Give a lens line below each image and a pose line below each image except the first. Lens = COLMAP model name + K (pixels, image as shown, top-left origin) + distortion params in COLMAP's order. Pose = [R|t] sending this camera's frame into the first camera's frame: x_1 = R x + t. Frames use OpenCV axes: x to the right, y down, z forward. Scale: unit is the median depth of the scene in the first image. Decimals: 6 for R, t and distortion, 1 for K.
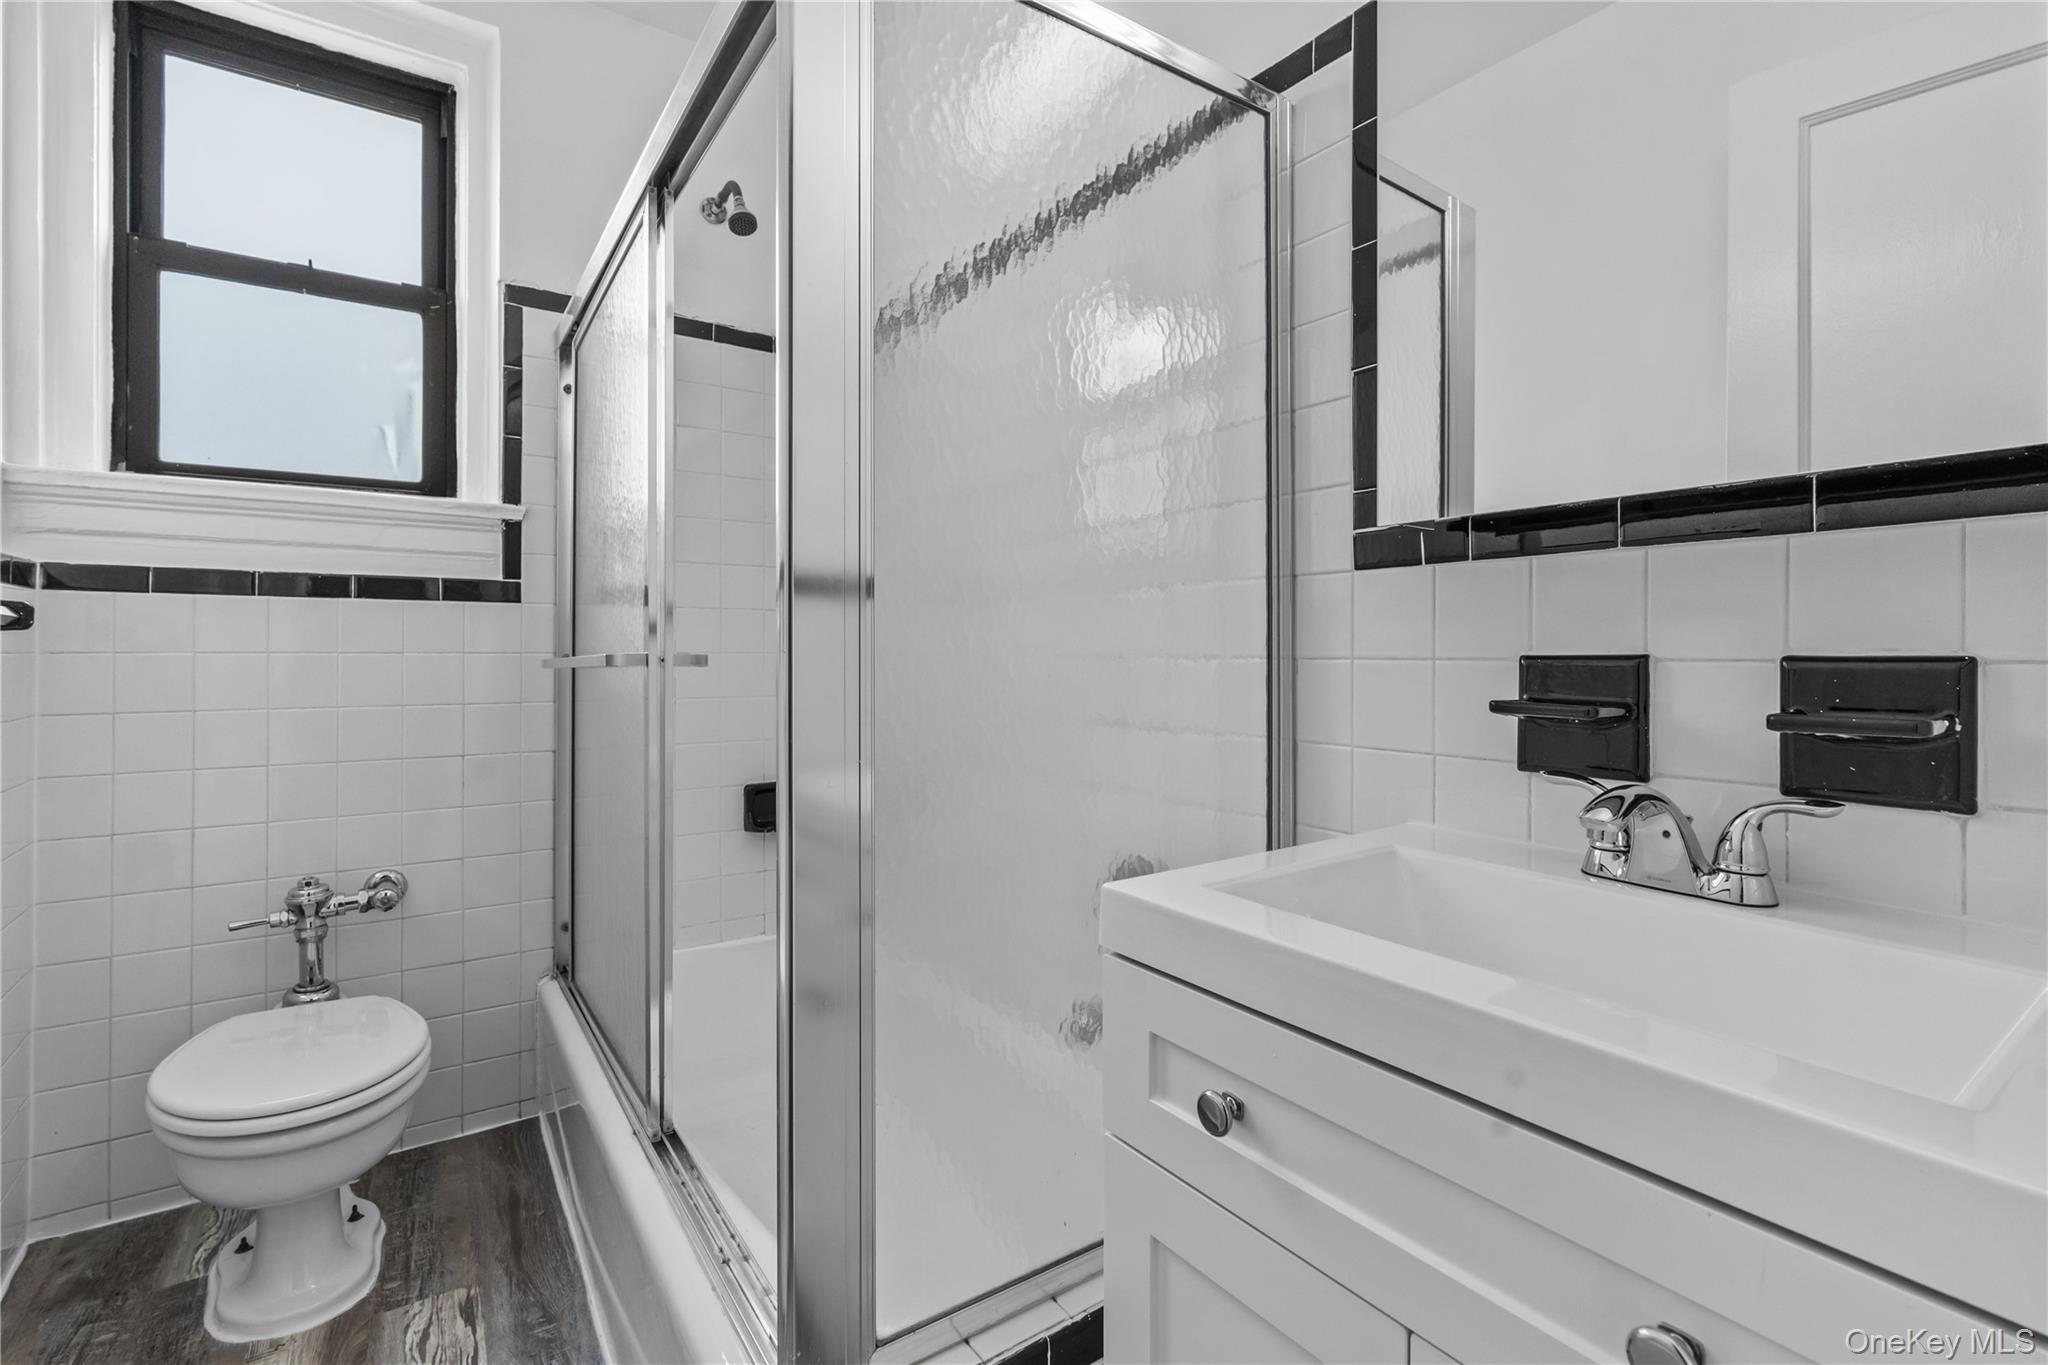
lens RADIAL K [[938.4, 0, 1022.2], [0, 938.4, 669.1], [0, 0, 1]] dist [-0.002749, -0.000293]
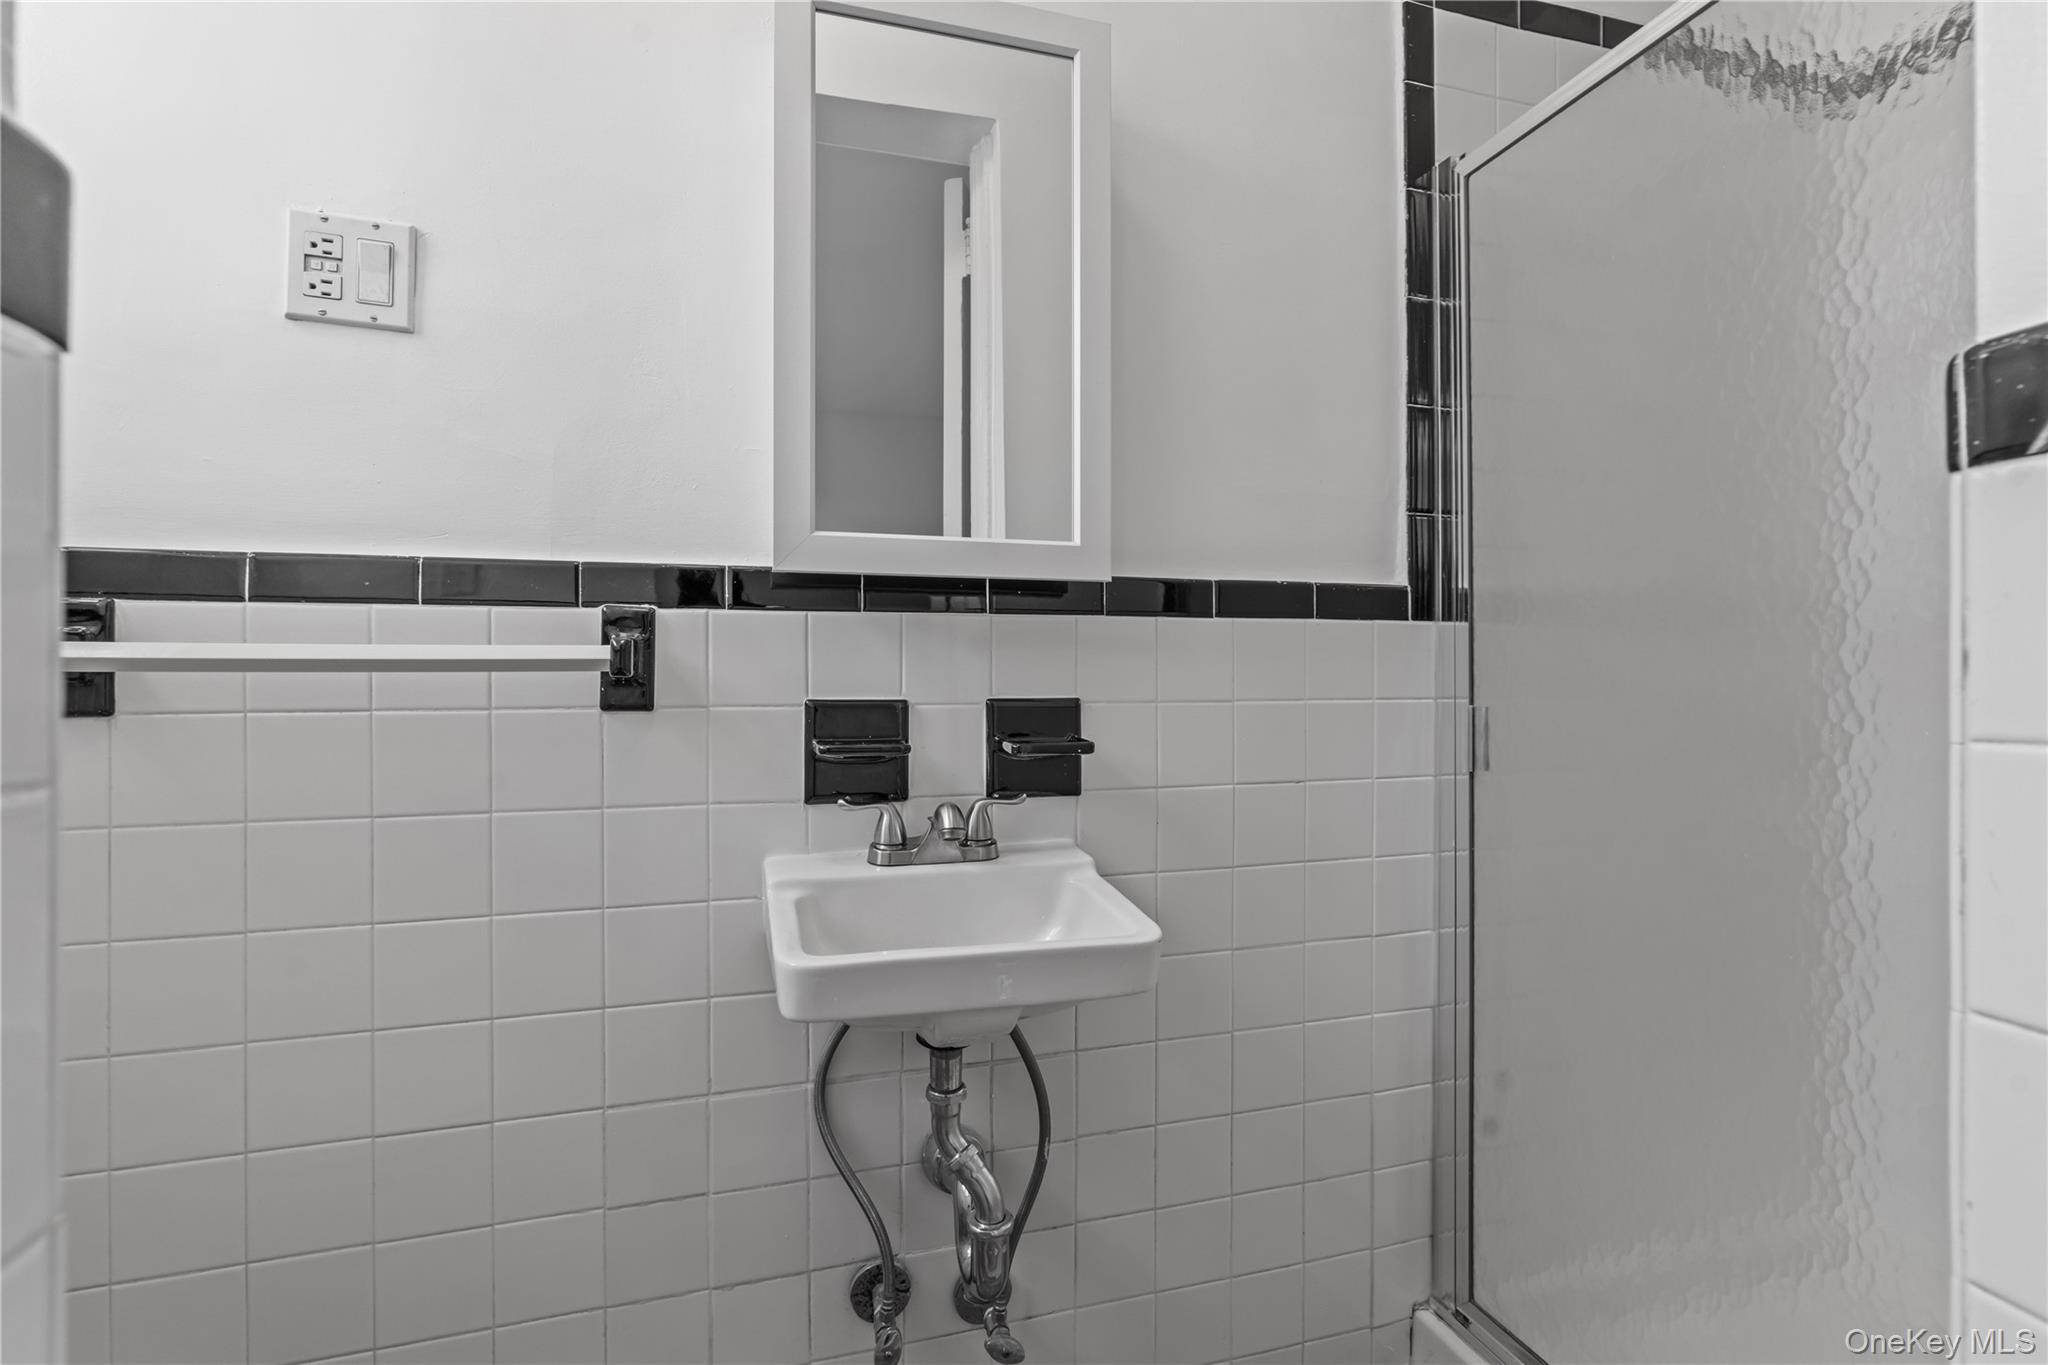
lens RADIAL K [[938.4, 0, 1022.2], [0, 938.4, 669.1], [0, 0, 1]] dist [-0.002749, -0.000293]
pose [[0.308154, 0.030573, 0.950845, -0.528478], [0.024655, 0.998891, -0.040108, -0.001162], [-0.951017, 0.035803, 0.307058, 0.520539]]
